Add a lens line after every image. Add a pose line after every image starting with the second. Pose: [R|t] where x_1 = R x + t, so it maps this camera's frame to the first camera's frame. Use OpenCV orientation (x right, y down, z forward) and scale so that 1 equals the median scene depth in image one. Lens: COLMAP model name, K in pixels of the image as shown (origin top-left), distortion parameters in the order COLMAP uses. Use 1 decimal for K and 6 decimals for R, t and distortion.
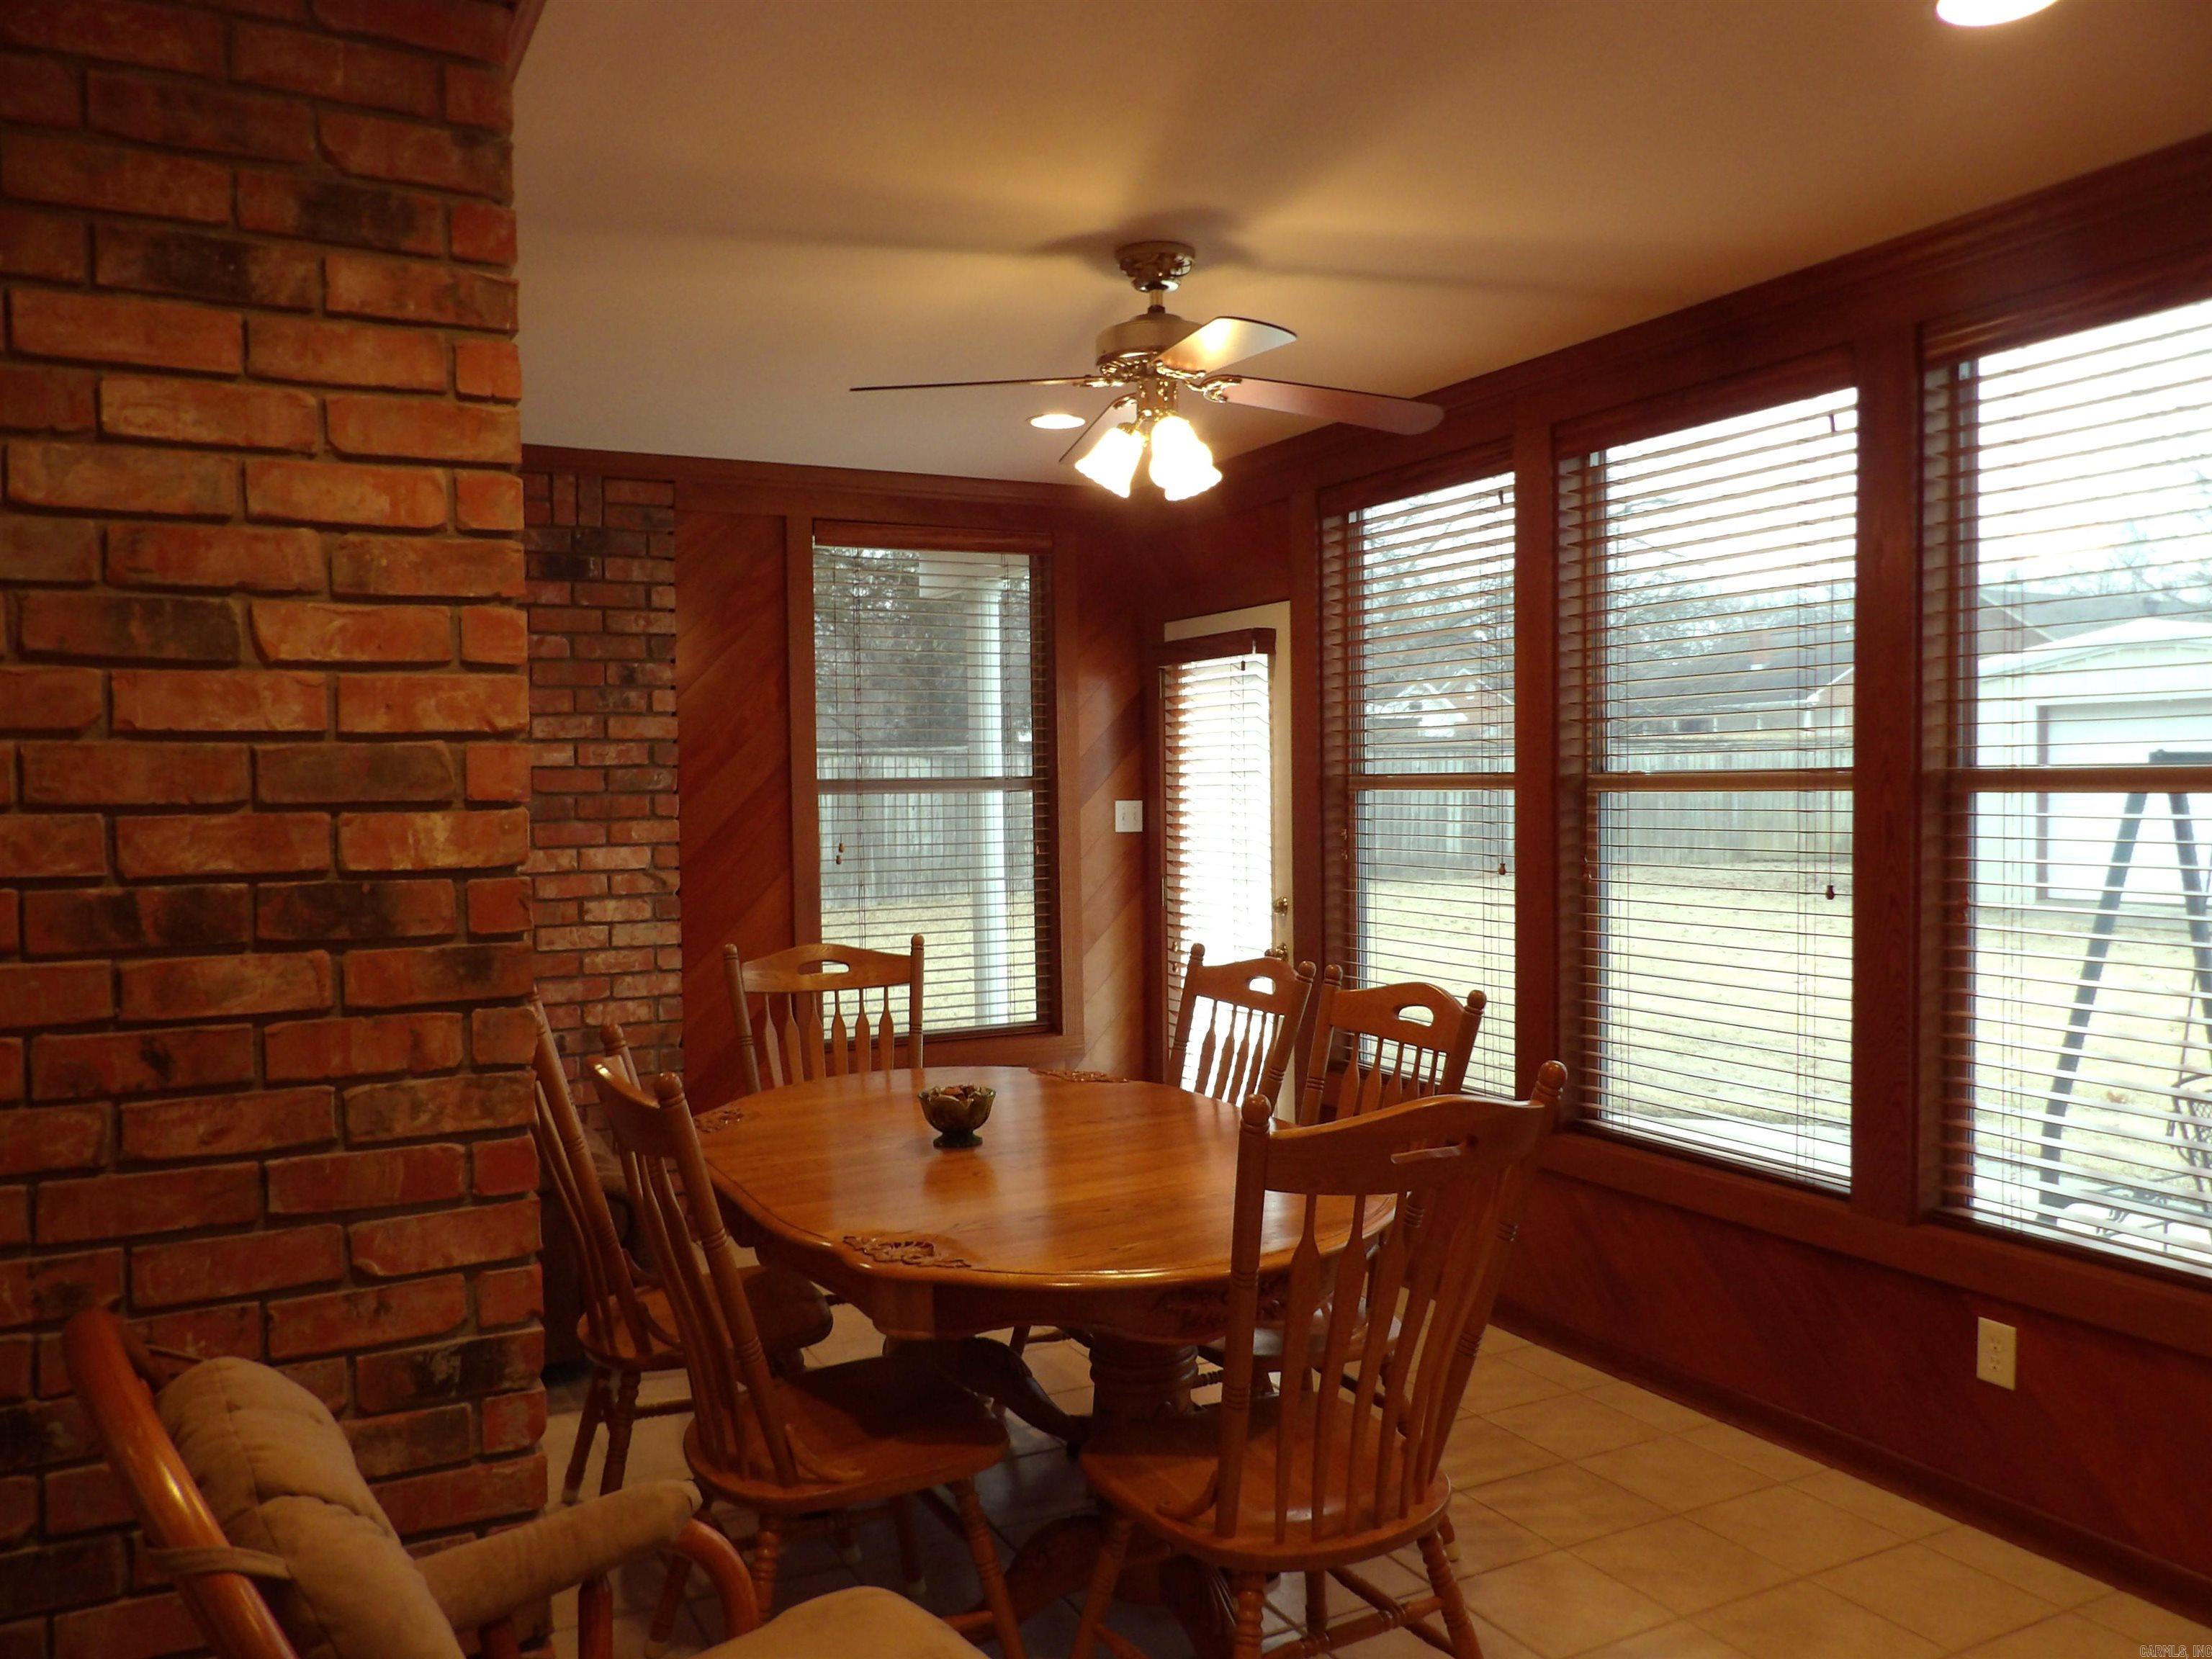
lens RADIAL K [[1663.9, 0, 1101.5], [0, 1663.9, 831.7], [0, 0, 1]] dist [-0.016120, 0.017769]
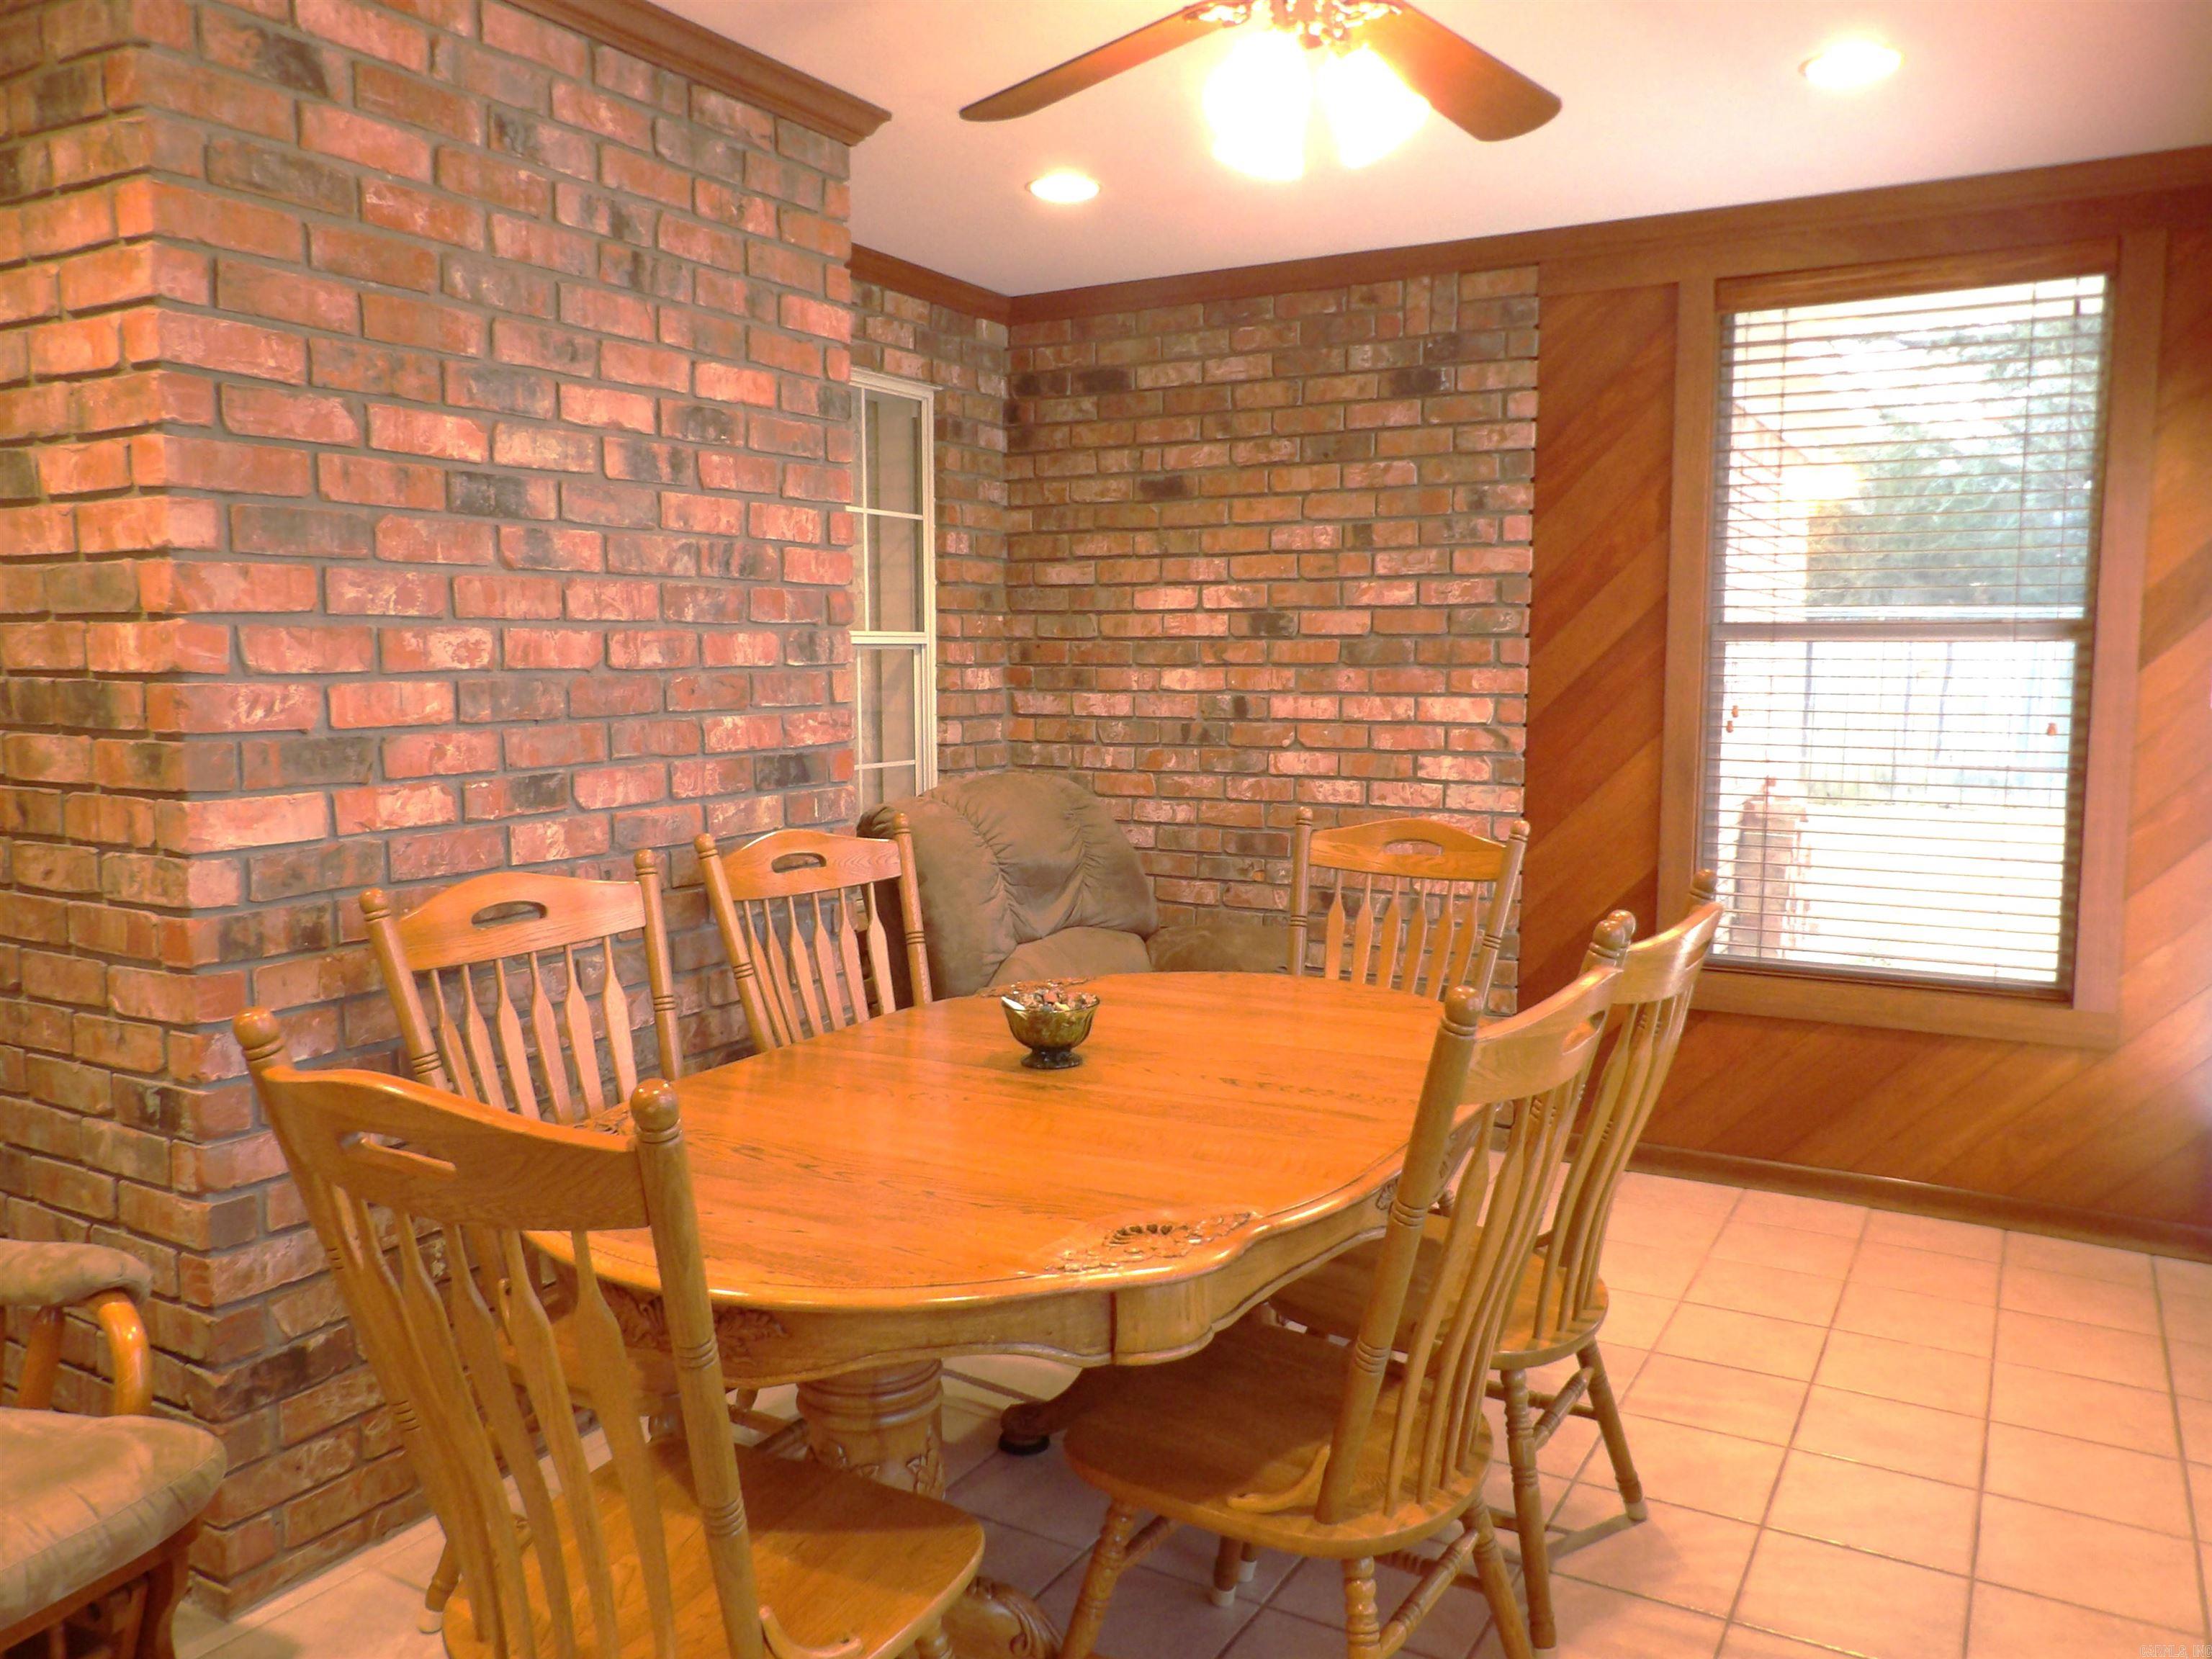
lens RADIAL K [[1663.9, 0, 1106.3], [0, 1663.9, 830.3], [0, 0, 1]] dist [-0.016120, 0.017769]
pose [[0.547623, 0.103470, -0.830303, 0.353189], [-0.034910, 0.994286, 0.100880, -0.003064], [0.835997, -0.026259, 0.548106, 0.356875]]
